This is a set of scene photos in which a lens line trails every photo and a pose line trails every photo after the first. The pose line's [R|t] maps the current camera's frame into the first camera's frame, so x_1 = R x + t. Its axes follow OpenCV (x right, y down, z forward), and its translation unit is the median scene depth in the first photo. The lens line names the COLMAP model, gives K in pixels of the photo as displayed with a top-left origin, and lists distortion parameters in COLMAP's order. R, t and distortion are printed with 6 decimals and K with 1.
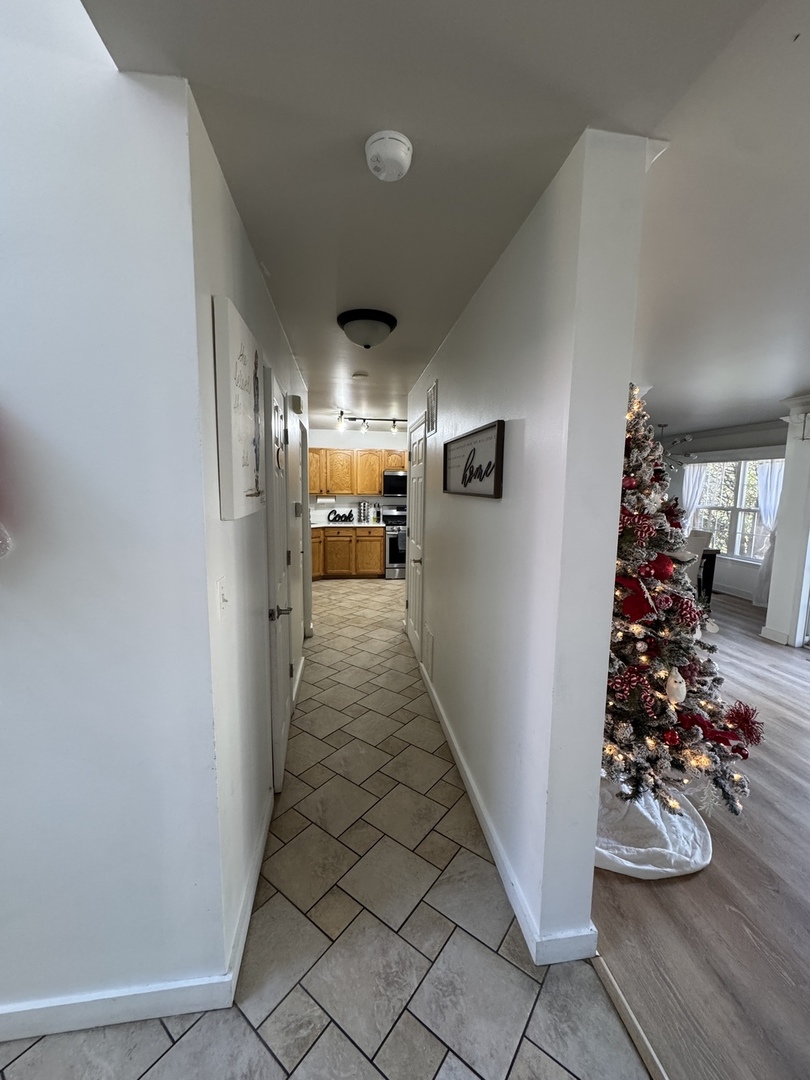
lens RADIAL K [[431.6, 0, 405.0], [0, 431.6, 540.0], [0, 0, 1]] dist [-0.002381, -0.000108]
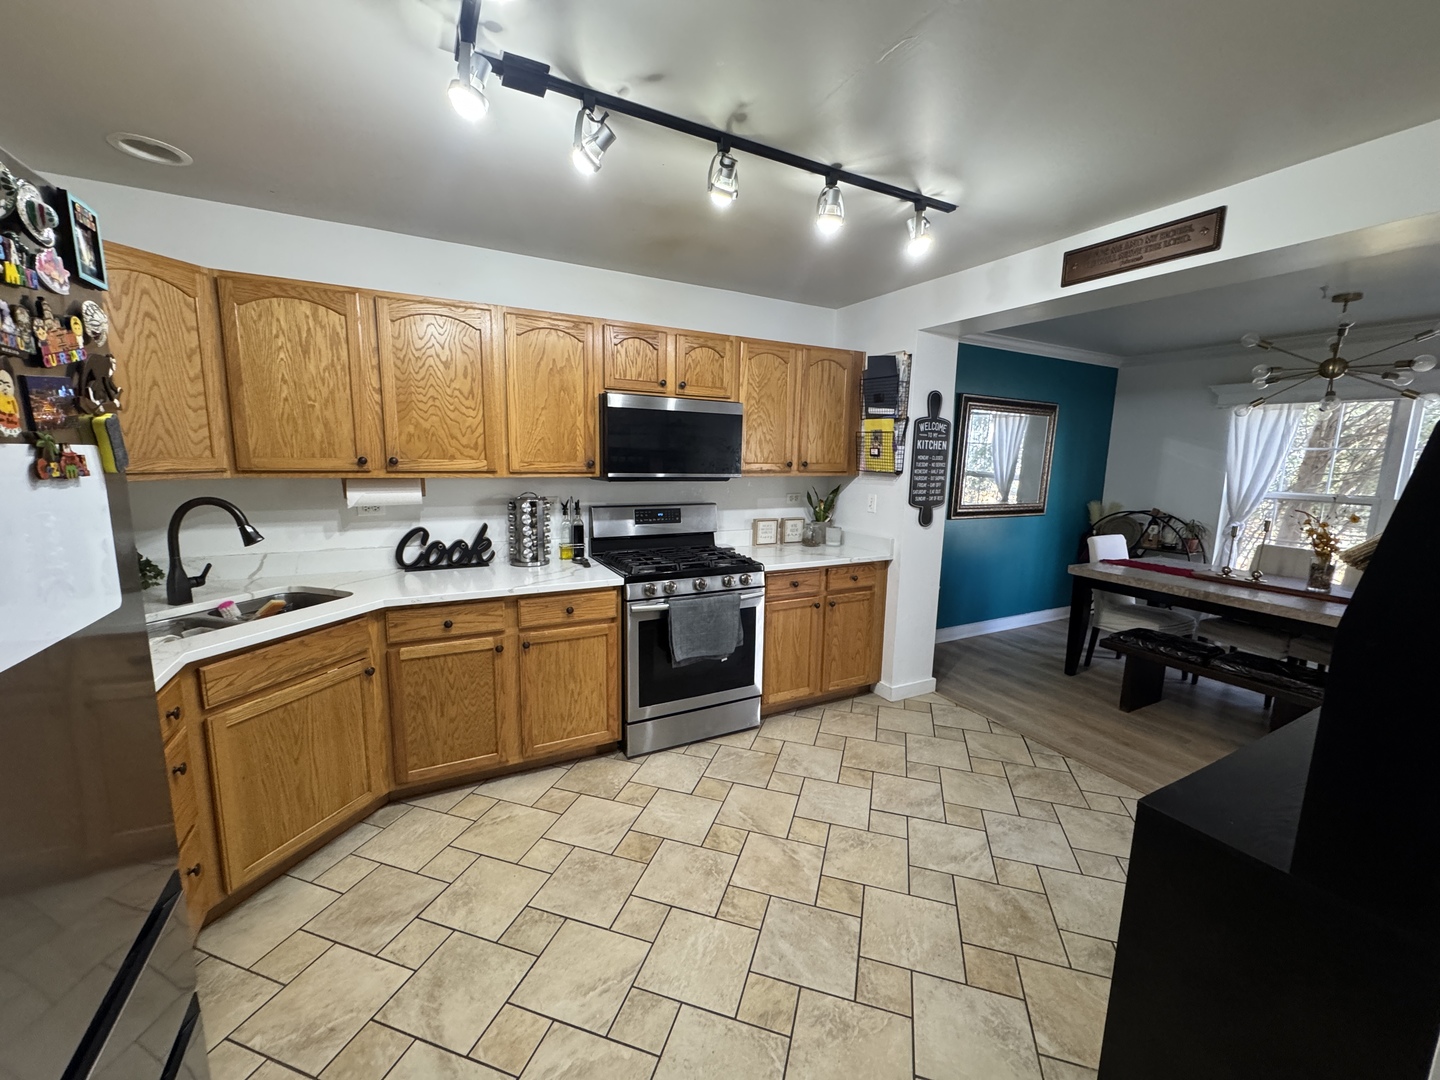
lens RADIAL K [[575.4, 0, 720.0], [0, 575.4, 540.0], [0, 0, 1]] dist [-0.002381, -0.000108]
pose [[0.939362, -0.044962, 0.339968, -0.112291], [0.033805, 0.998680, 0.038674, -0.072651], [-0.341258, -0.024836, 0.939641, 0.604124]]
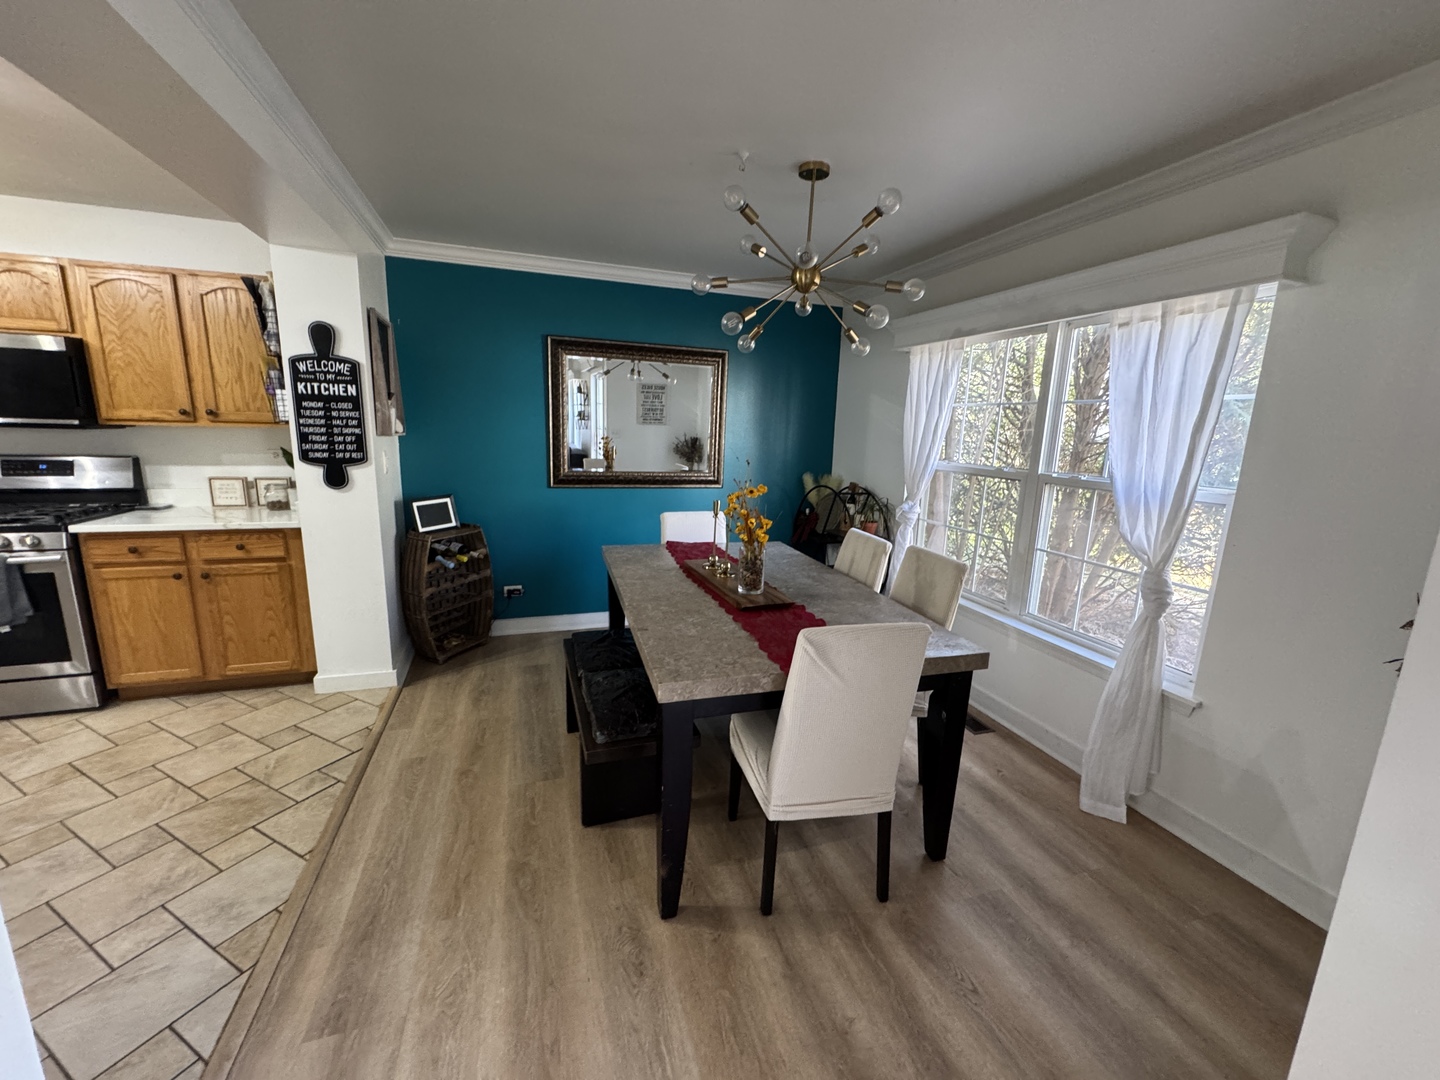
lens RADIAL K [[575.4, 0, 720.0], [0, 575.4, 540.0], [0, 0, 1]] dist [-0.002381, -0.000108]
pose [[0.982576, -0.019173, 0.184869, 0.407112], [0.005111, 0.997076, 0.076241, -0.053069], [-0.185790, -0.073967, 0.979801, 0.554058]]
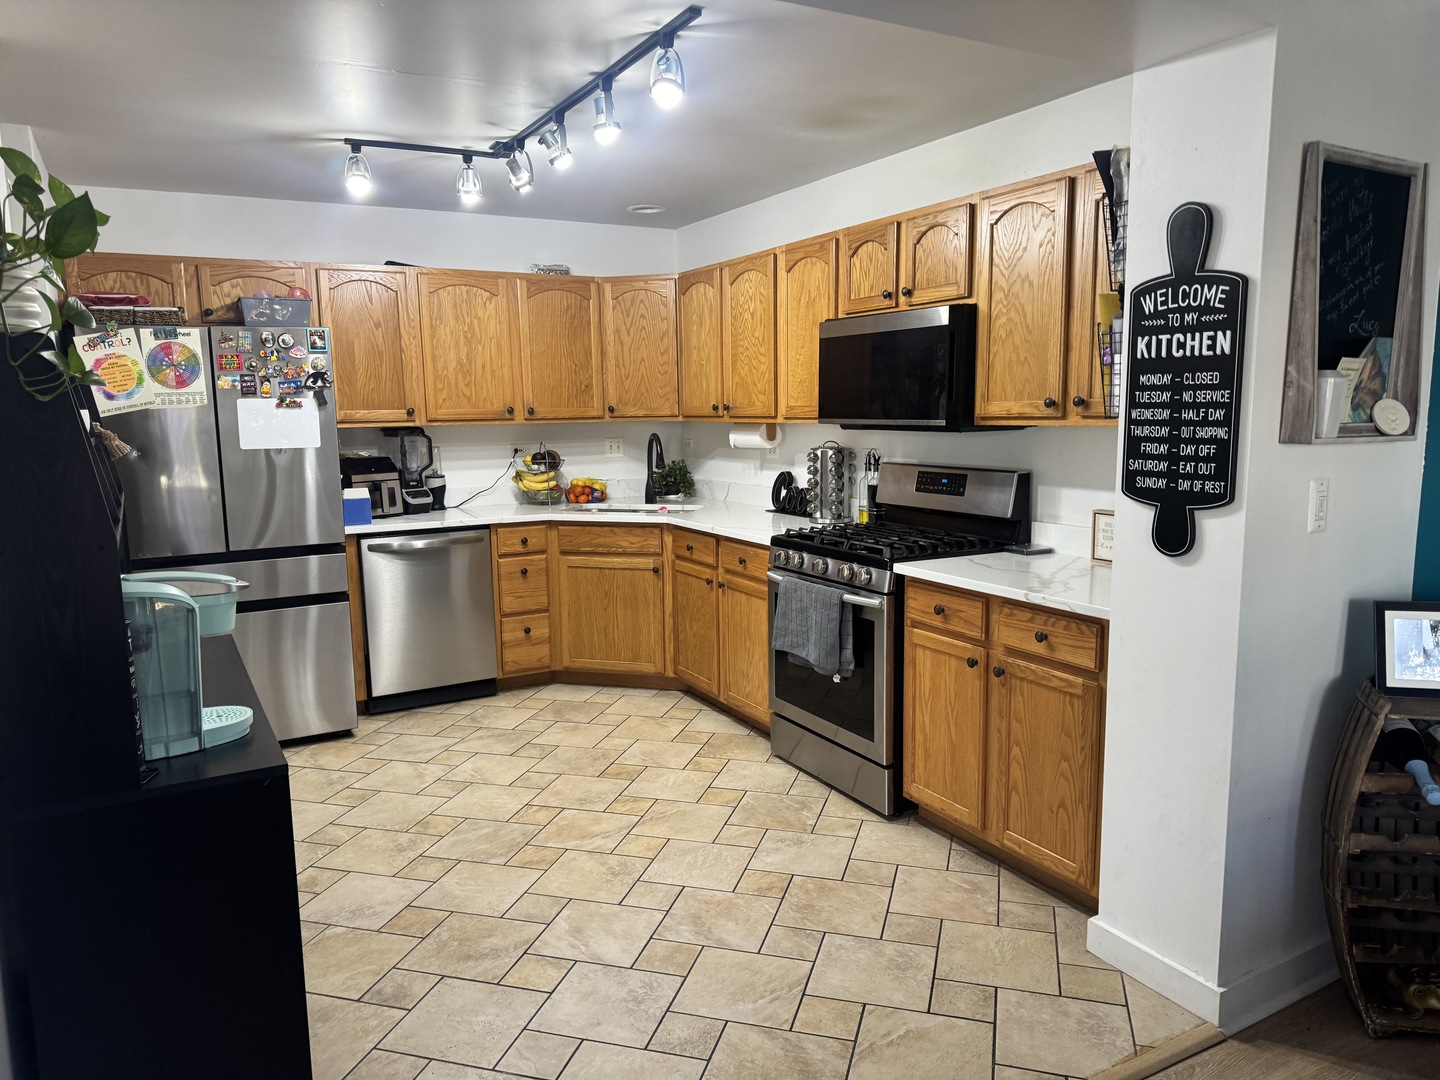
lens RADIAL K [[1007.1, 0, 712.7], [0, 1007.1, 549.4], [0, 0, 1]] dist [0.147919, -0.261393]
pose [[0.350454, 0.117855, -0.929135, 0.478540], [-0.096971, 0.991285, 0.089162, -0.077118], [0.931546, 0.058852, 0.358828, 0.741222]]
